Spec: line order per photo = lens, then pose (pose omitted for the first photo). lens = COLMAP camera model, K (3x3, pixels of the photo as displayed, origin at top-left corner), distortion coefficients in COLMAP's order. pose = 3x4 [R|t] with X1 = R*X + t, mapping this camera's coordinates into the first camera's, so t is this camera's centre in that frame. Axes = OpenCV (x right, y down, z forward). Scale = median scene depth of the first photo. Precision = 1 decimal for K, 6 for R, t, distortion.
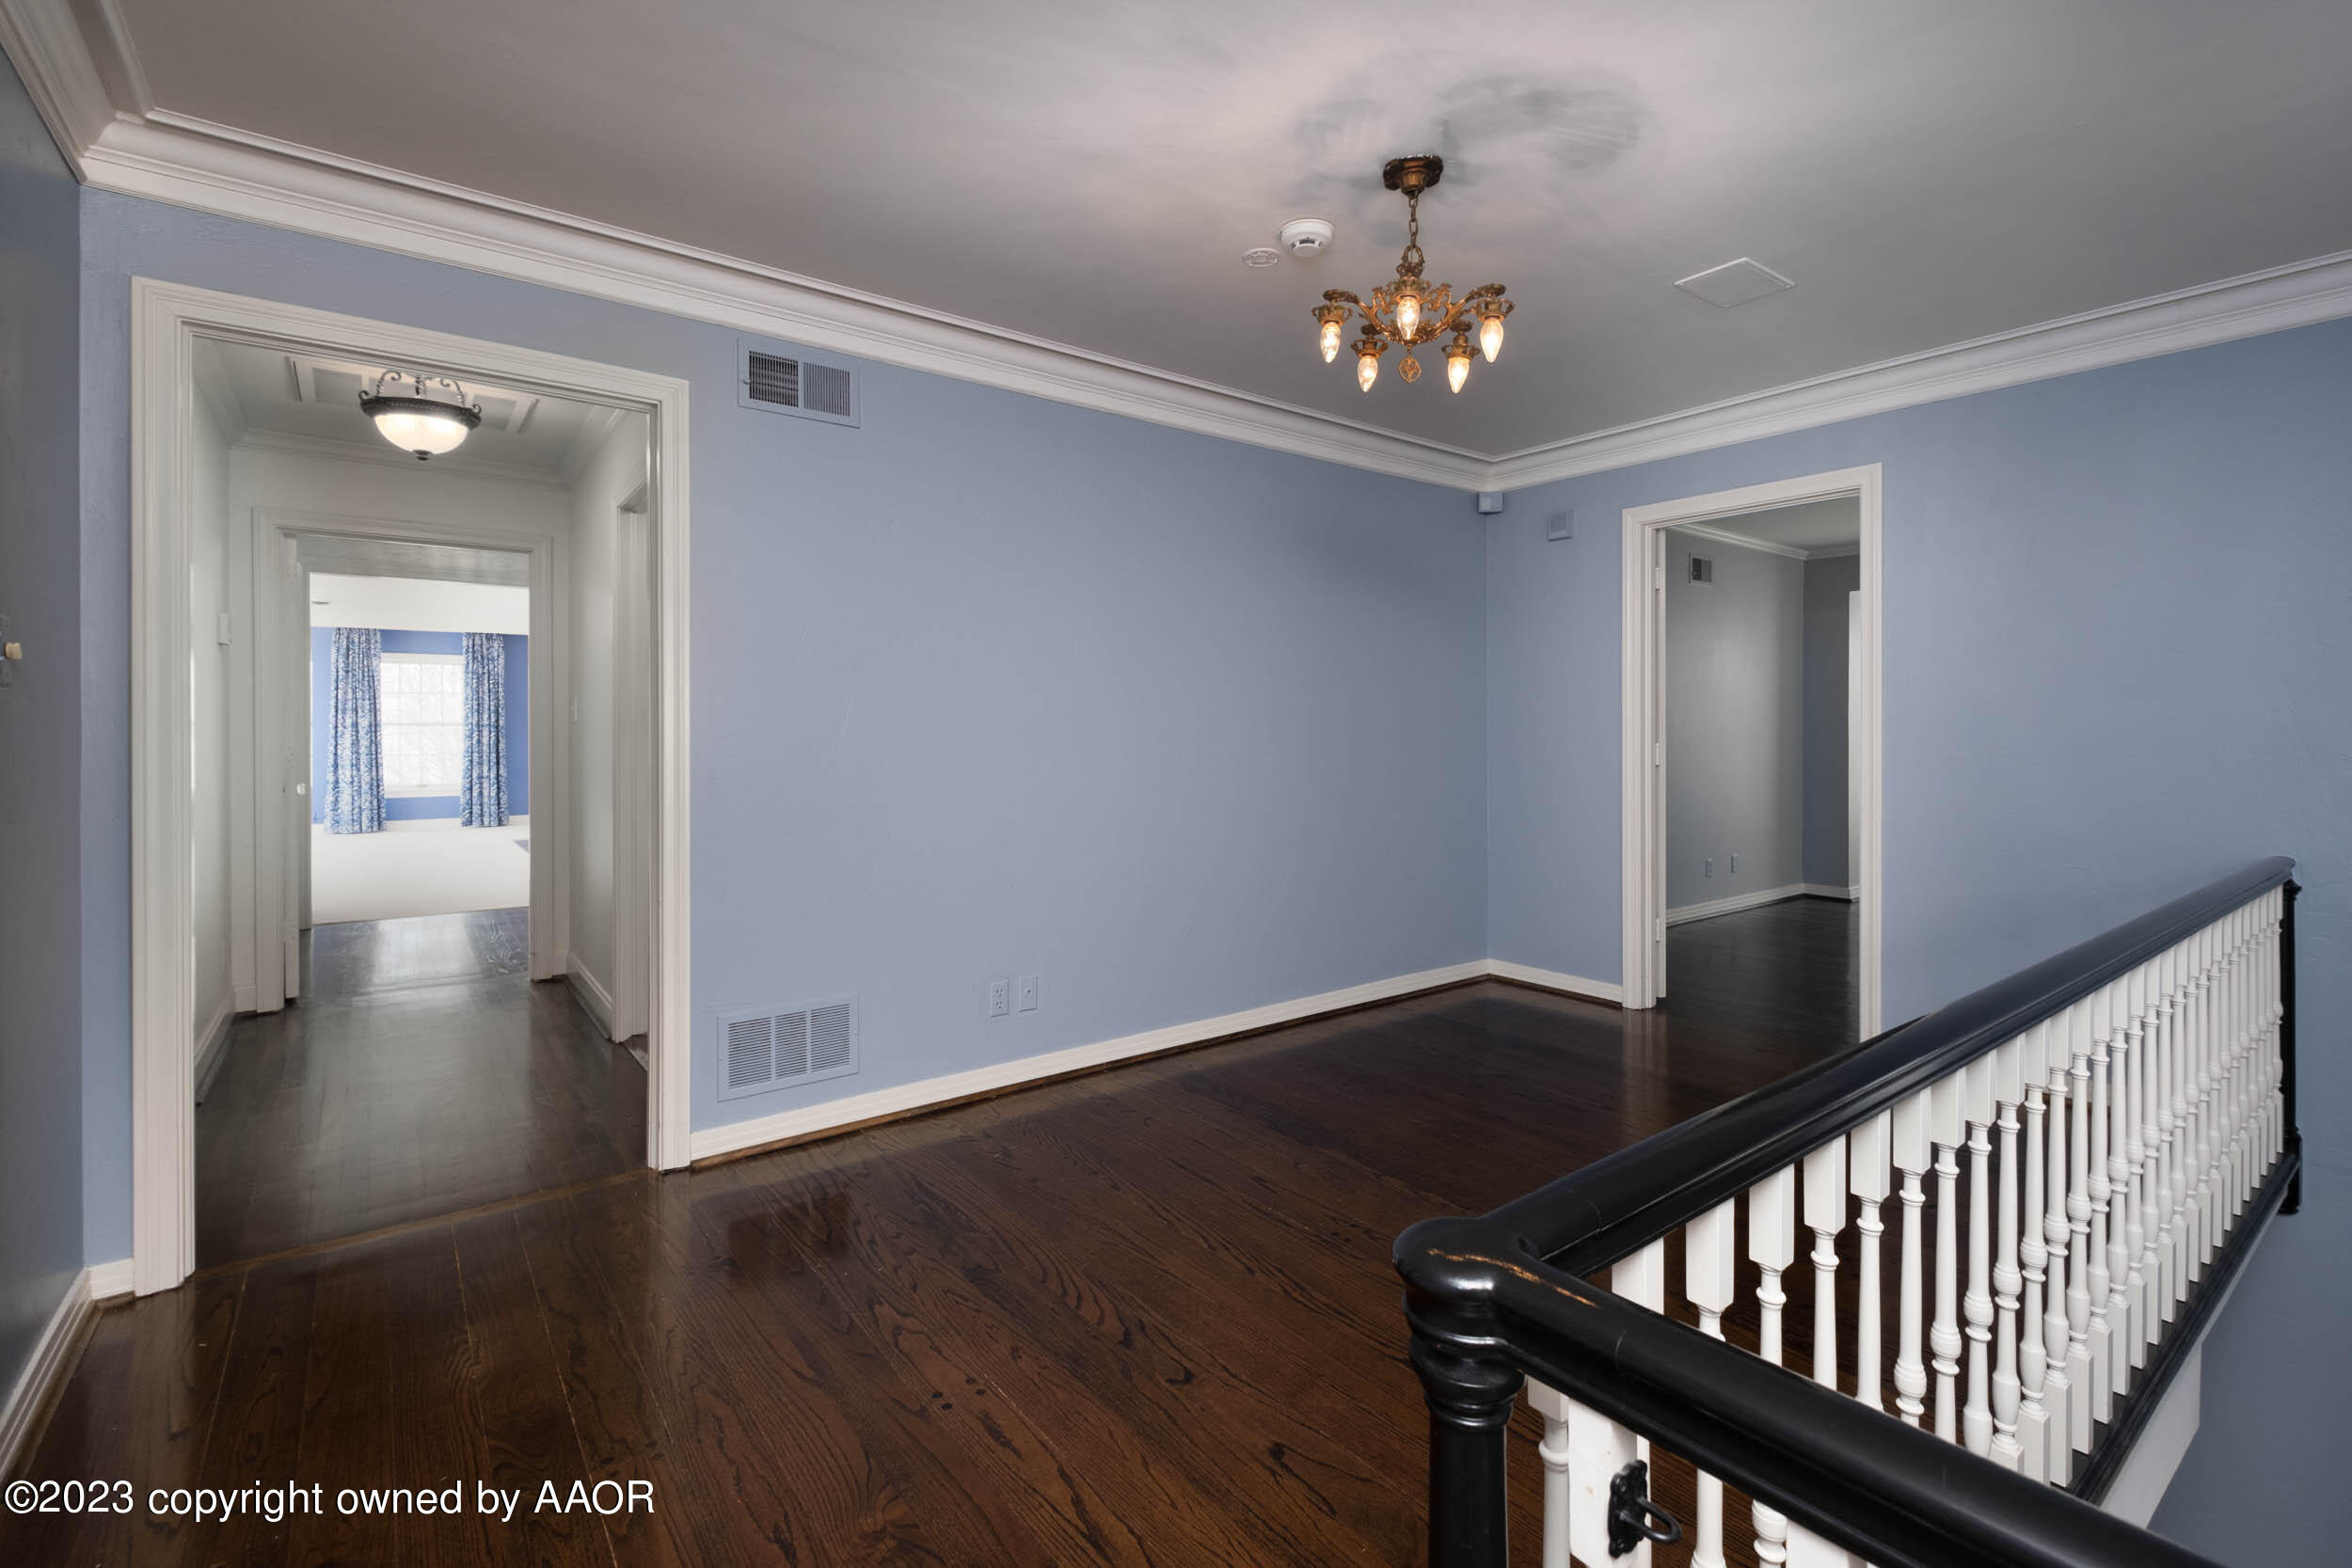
lens RADIAL K [[1050.5, 0, 1210.3], [0, 1050.5, 715.8], [0, 0, 1]] dist [0.000335, 0.000021]
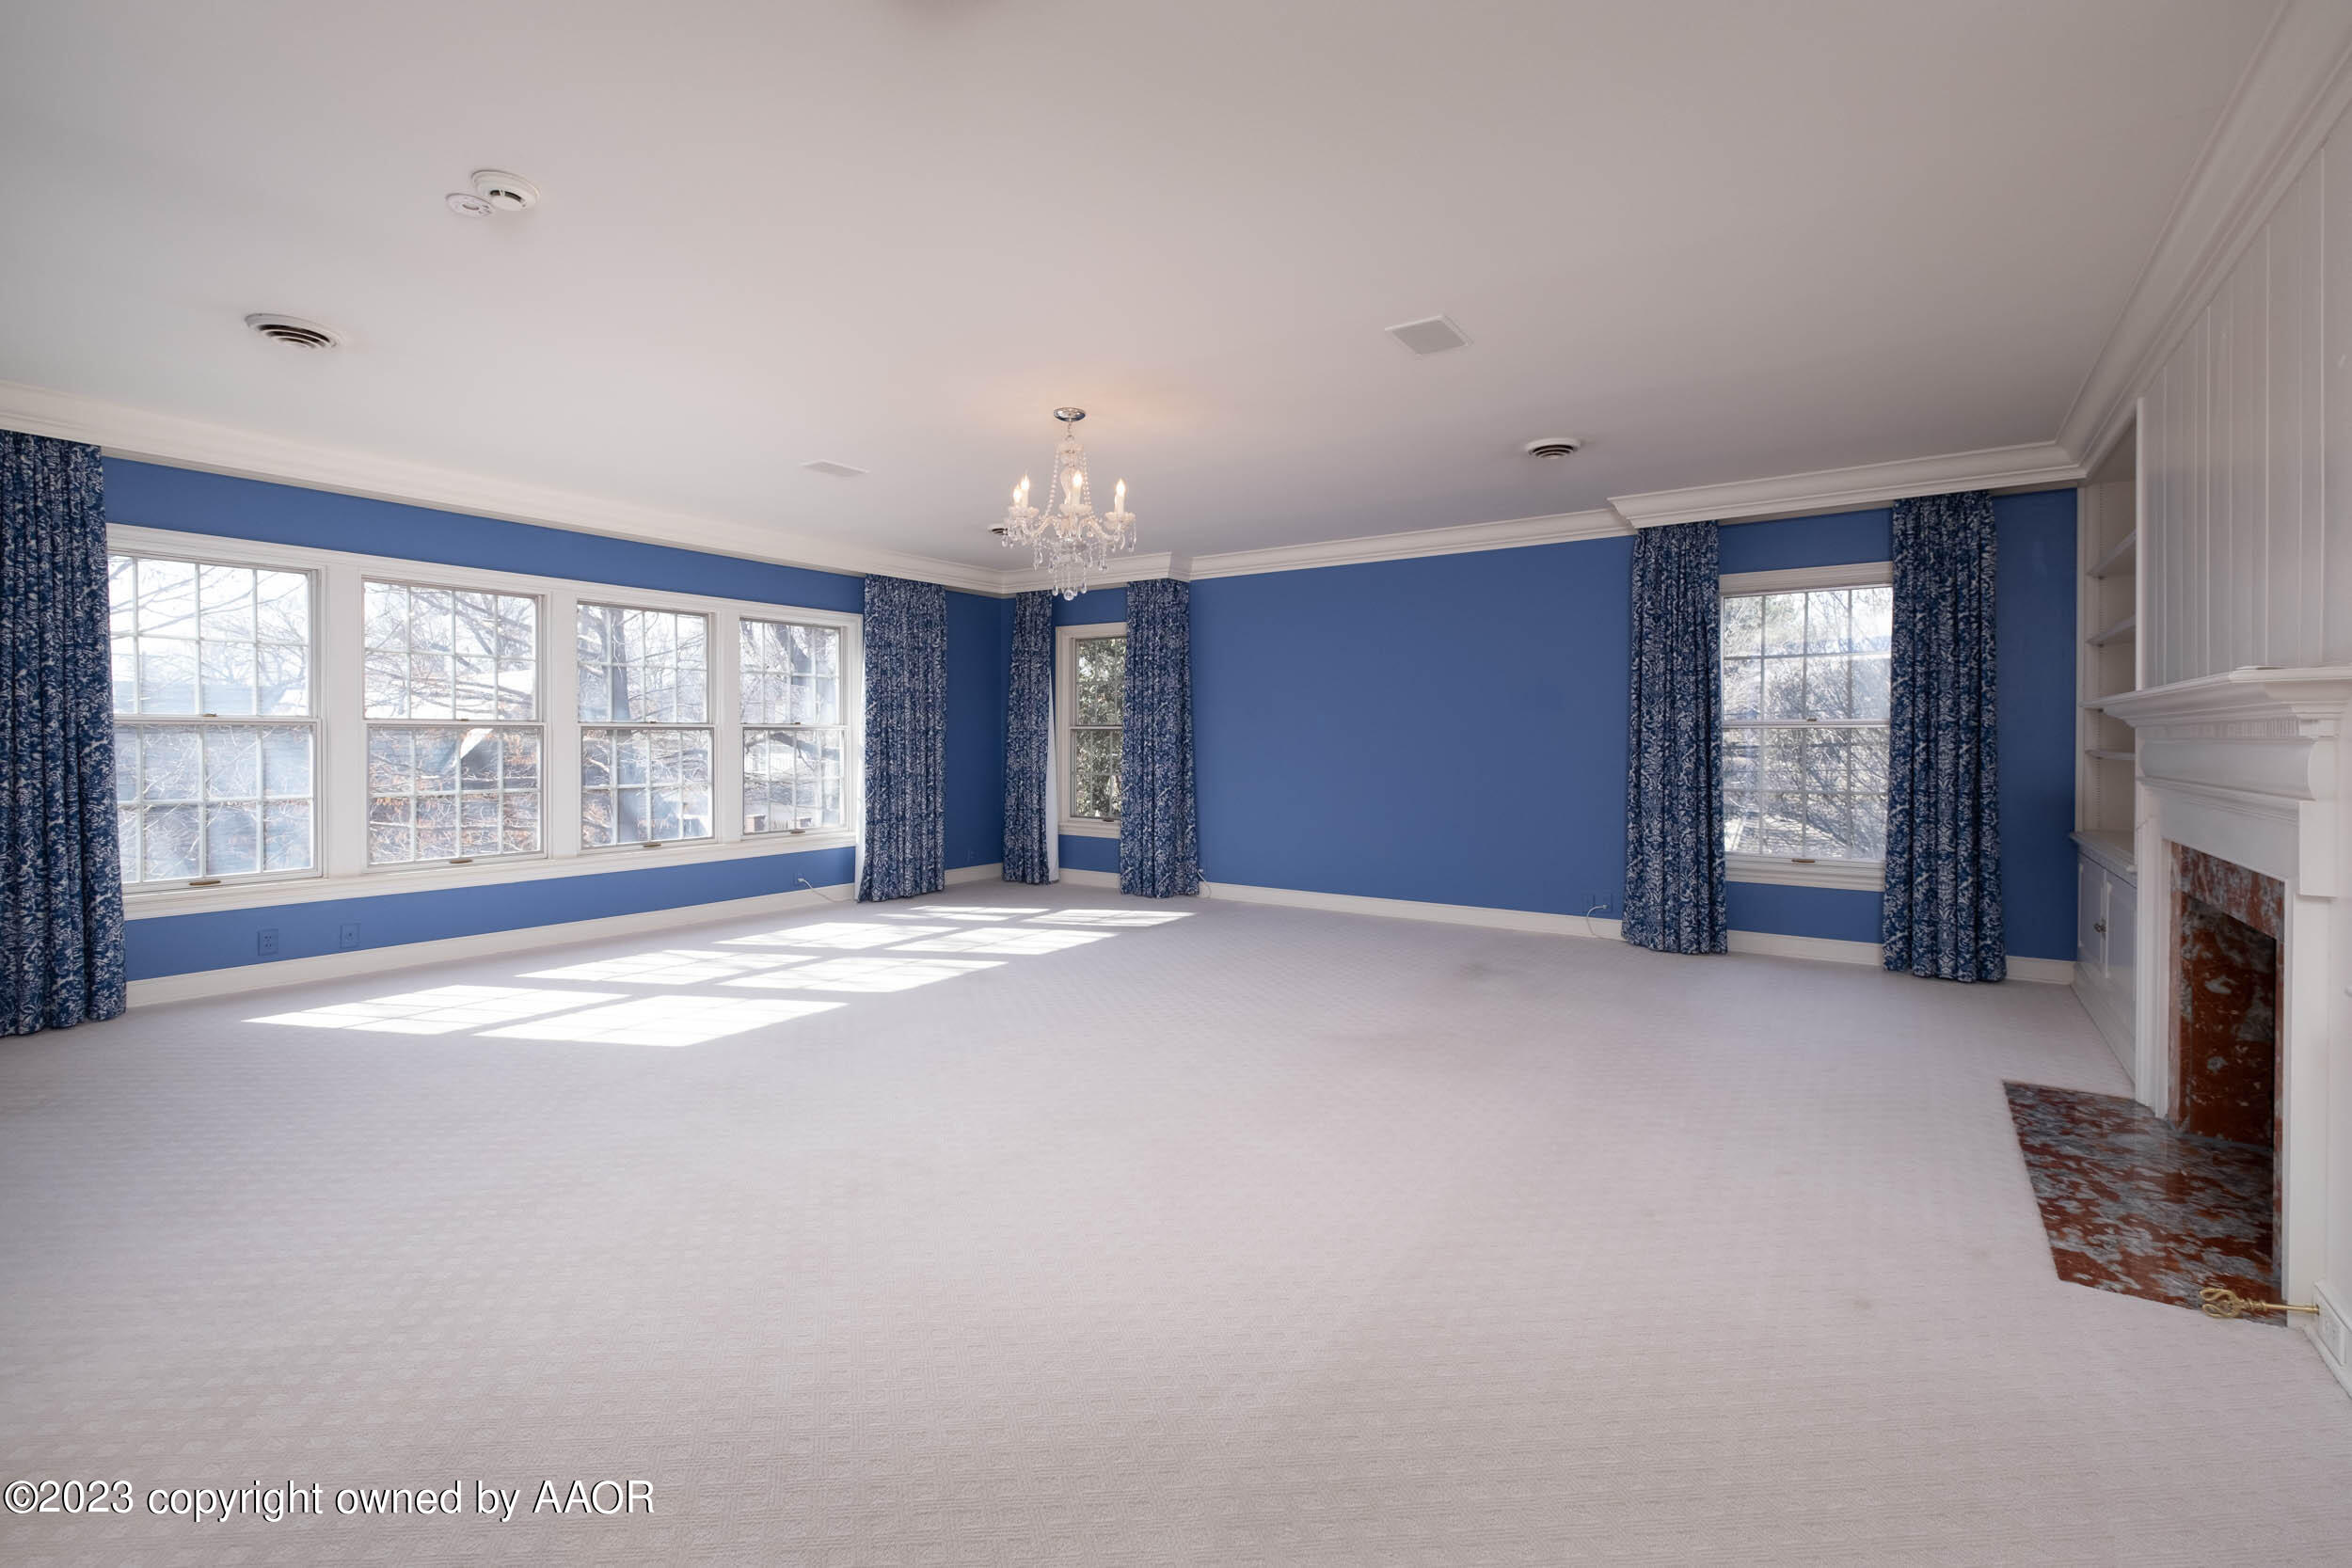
lens RADIAL K [[1050.5, 0, 1179.6], [0, 1050.5, 762.4], [0, 0, 1]] dist [0.000335, 0.000021]
pose [[0.304876, 0.009206, -0.952348, -0.411600], [0.000699, 0.999951, 0.009890, 0.019592], [0.952392, -0.003680, 0.304854, 0.621255]]
